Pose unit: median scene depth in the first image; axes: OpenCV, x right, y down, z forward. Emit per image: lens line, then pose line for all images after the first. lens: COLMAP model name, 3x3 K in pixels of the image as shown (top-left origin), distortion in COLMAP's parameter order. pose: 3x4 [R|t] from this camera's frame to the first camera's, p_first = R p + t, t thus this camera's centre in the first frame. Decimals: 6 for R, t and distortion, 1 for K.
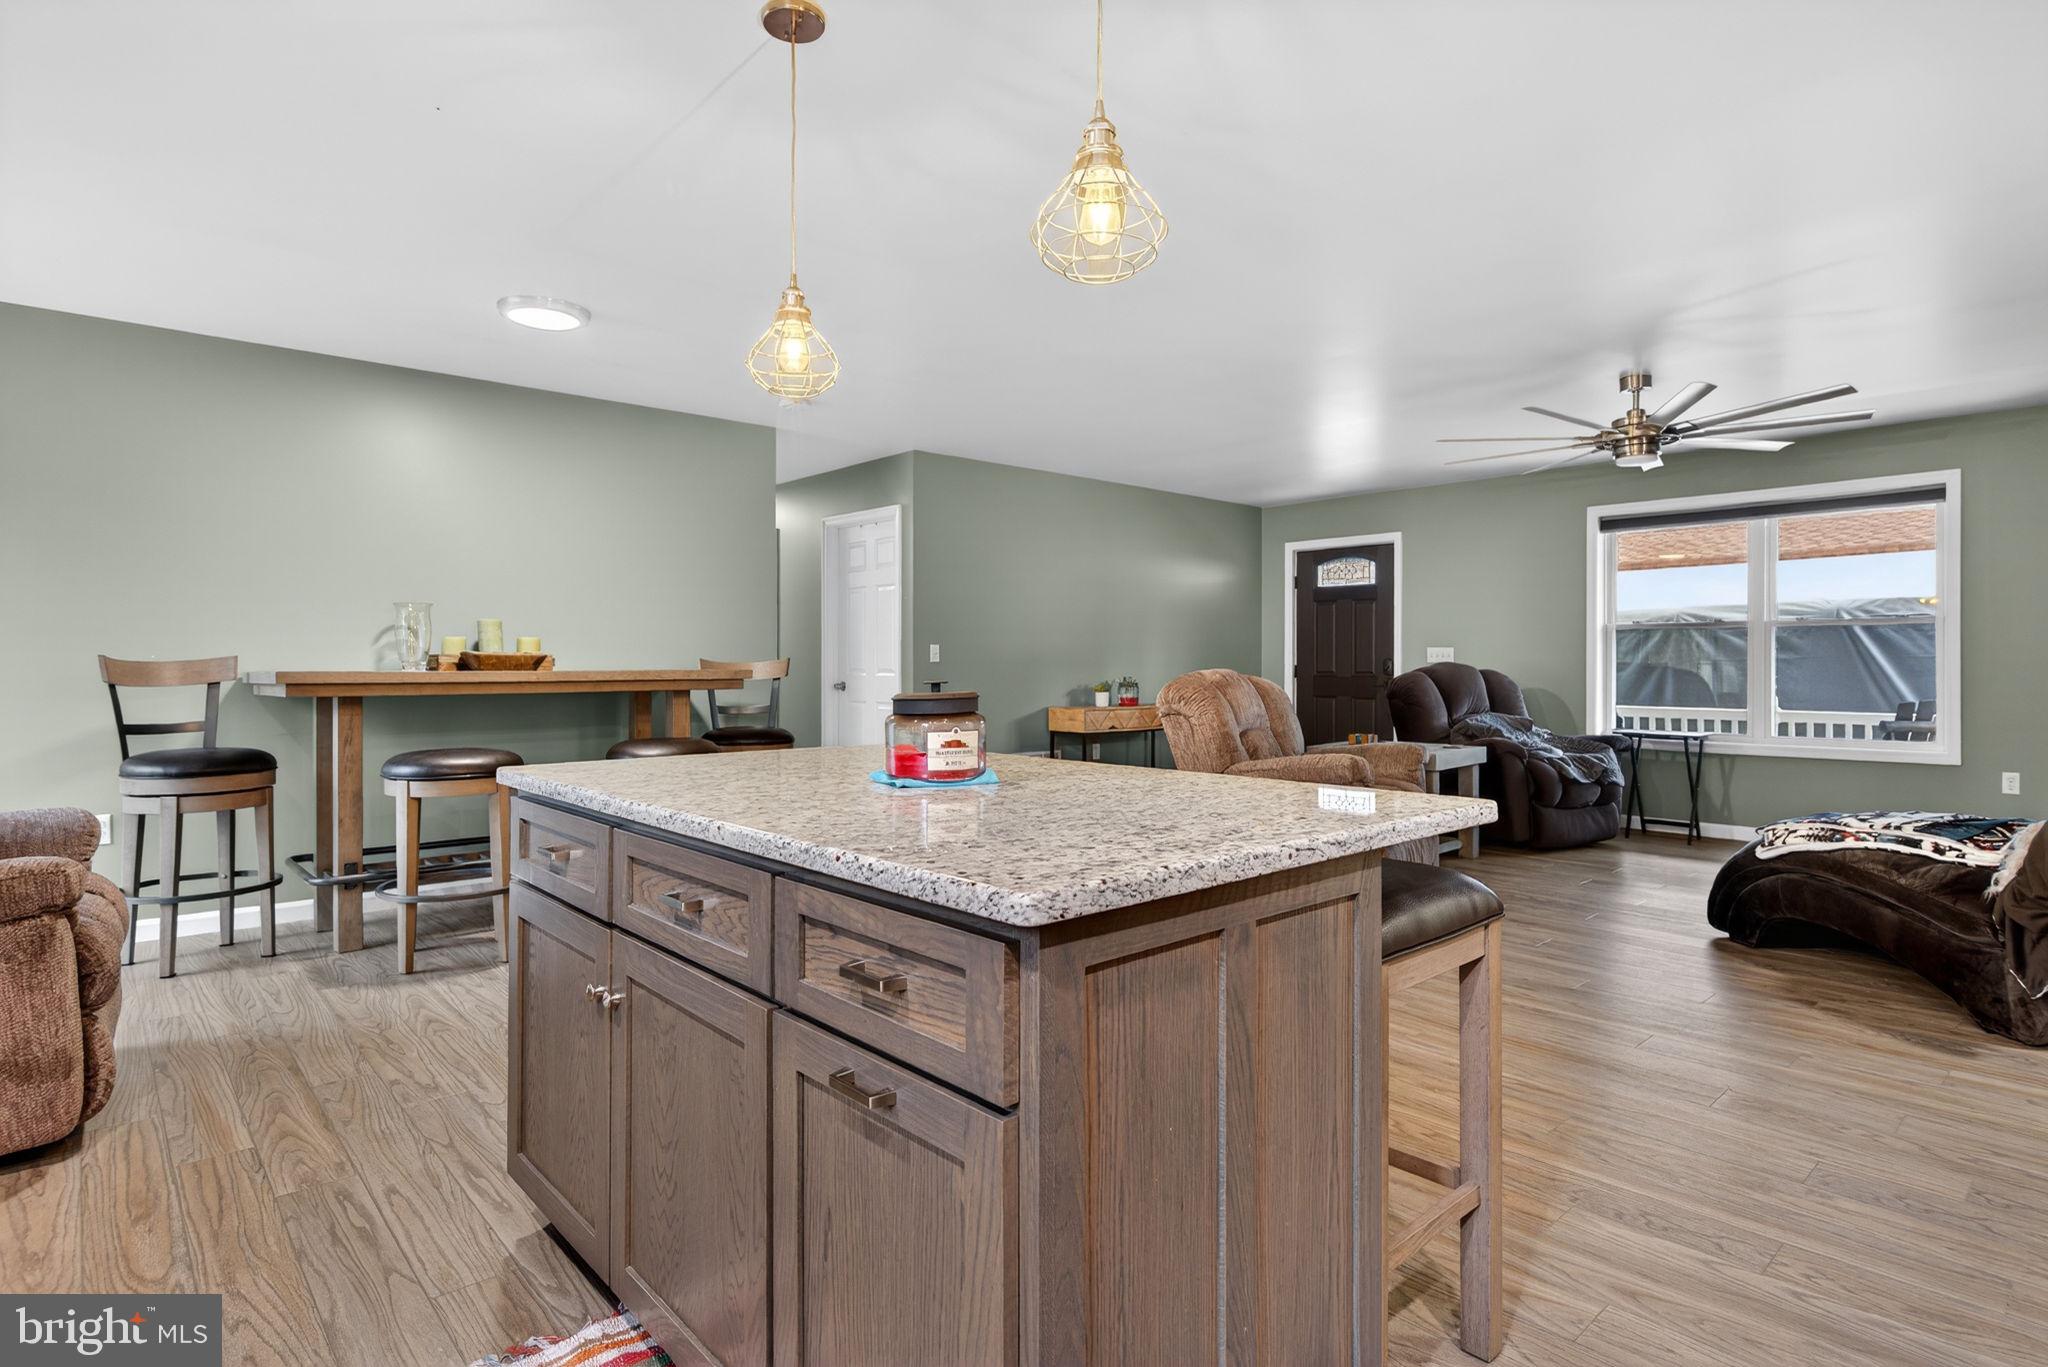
lens RADIAL K [[1052.0, 0, 1026.2], [0, 1052.0, 669.0], [0, 0, 1]] dist [0.003478, -0.009947]
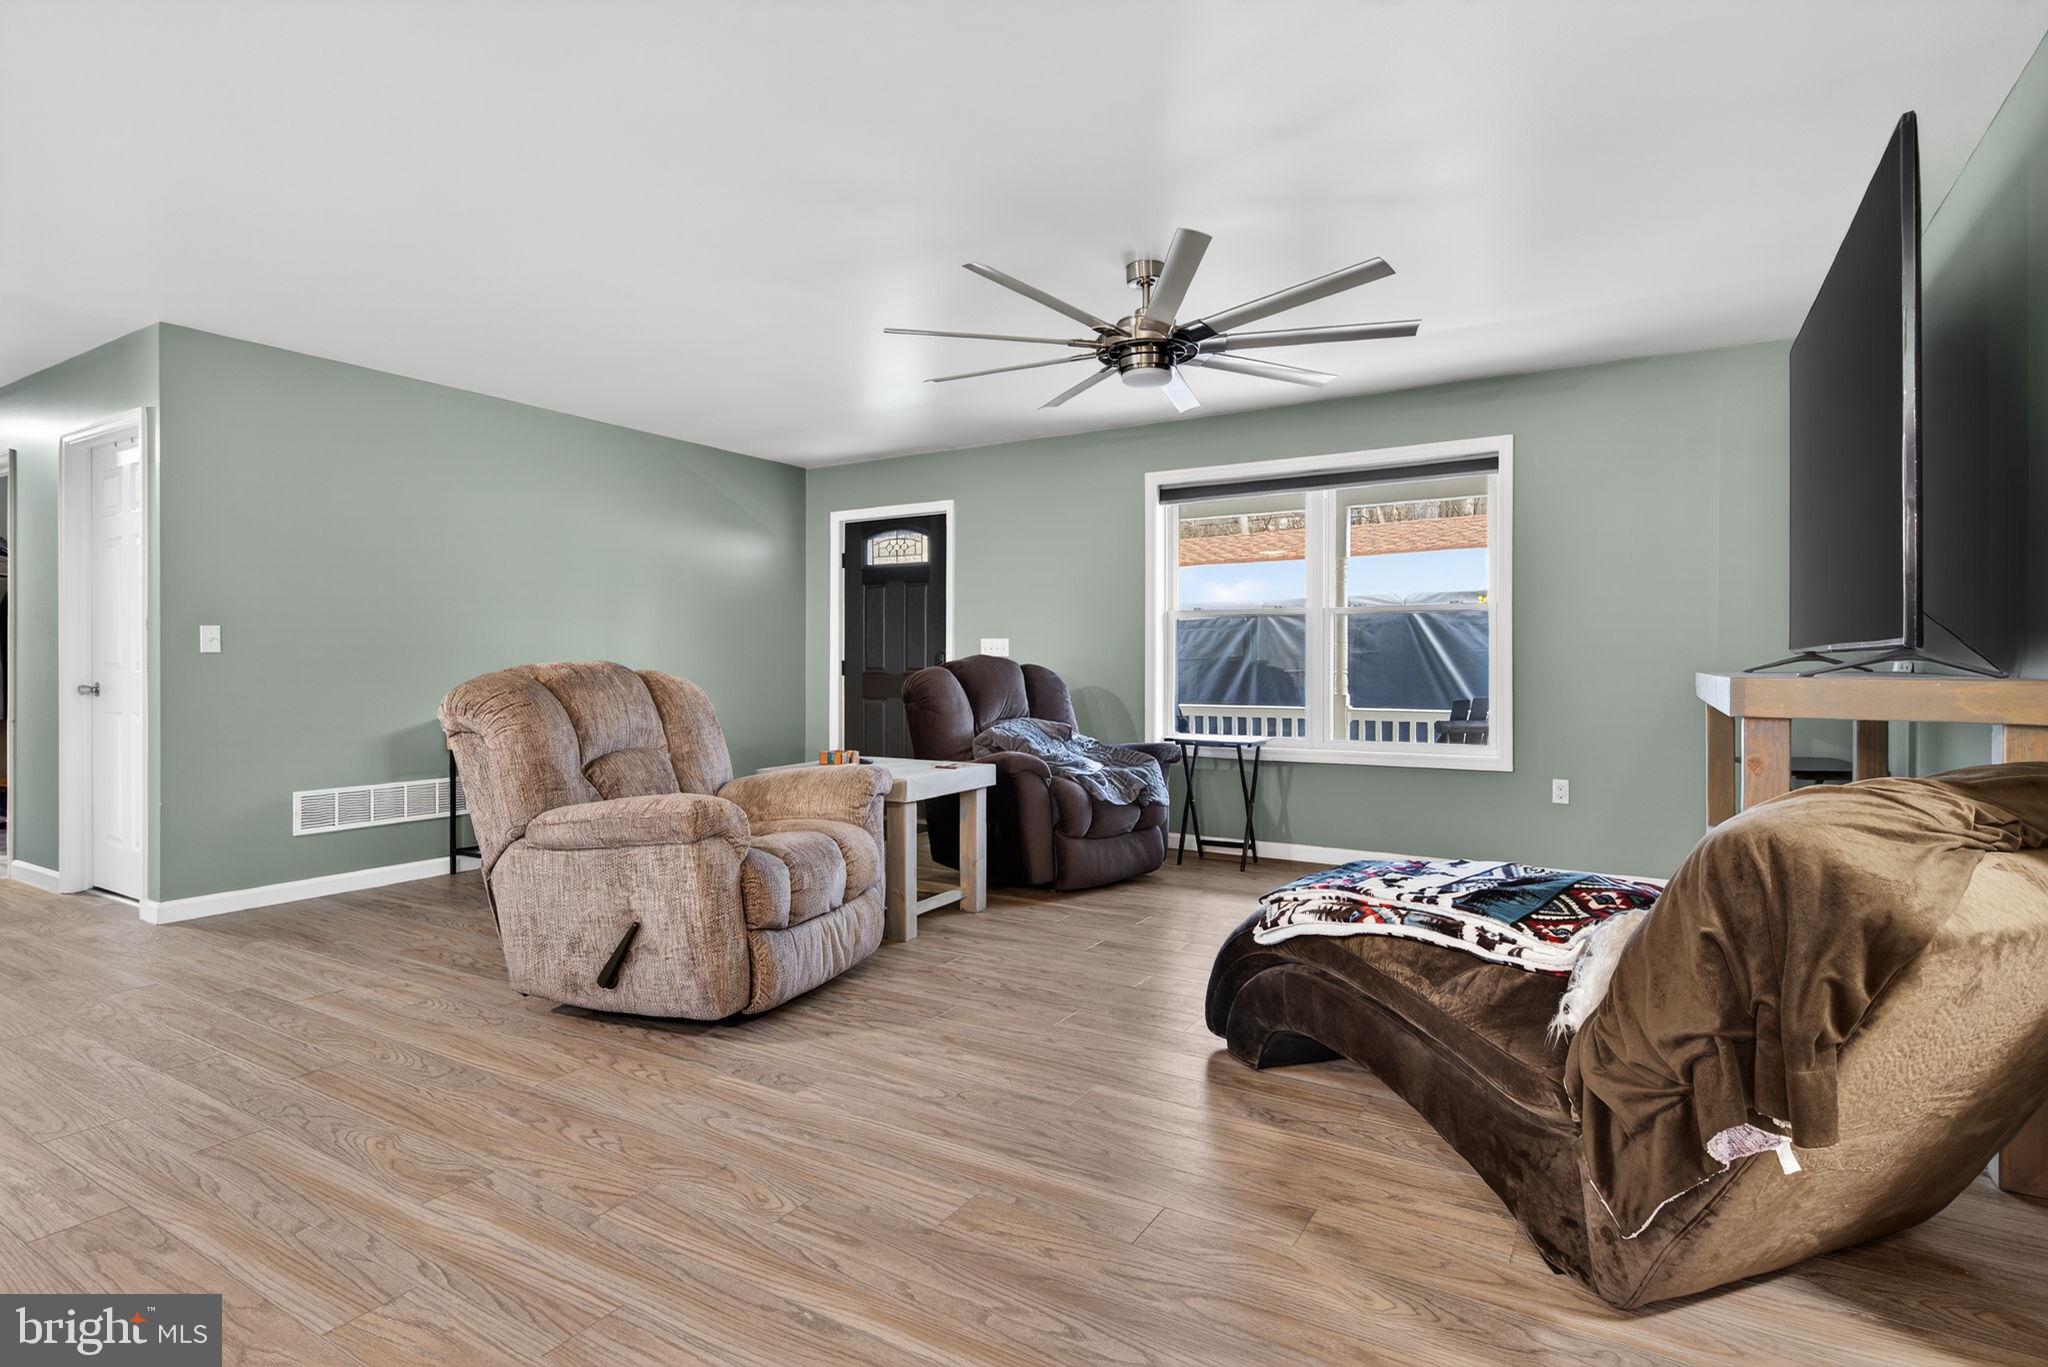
lens RADIAL K [[1035.1, 0, 1024.8], [0, 1035.1, 672.6], [0, 0, 1]] dist [-0.000082, -0.000265]
pose [[0.958420, -0.001943, 0.285354, 0.231773], [0.001025, 0.999994, 0.003368, 0.005076], [-0.285359, -0.002936, 0.958416, 0.261739]]
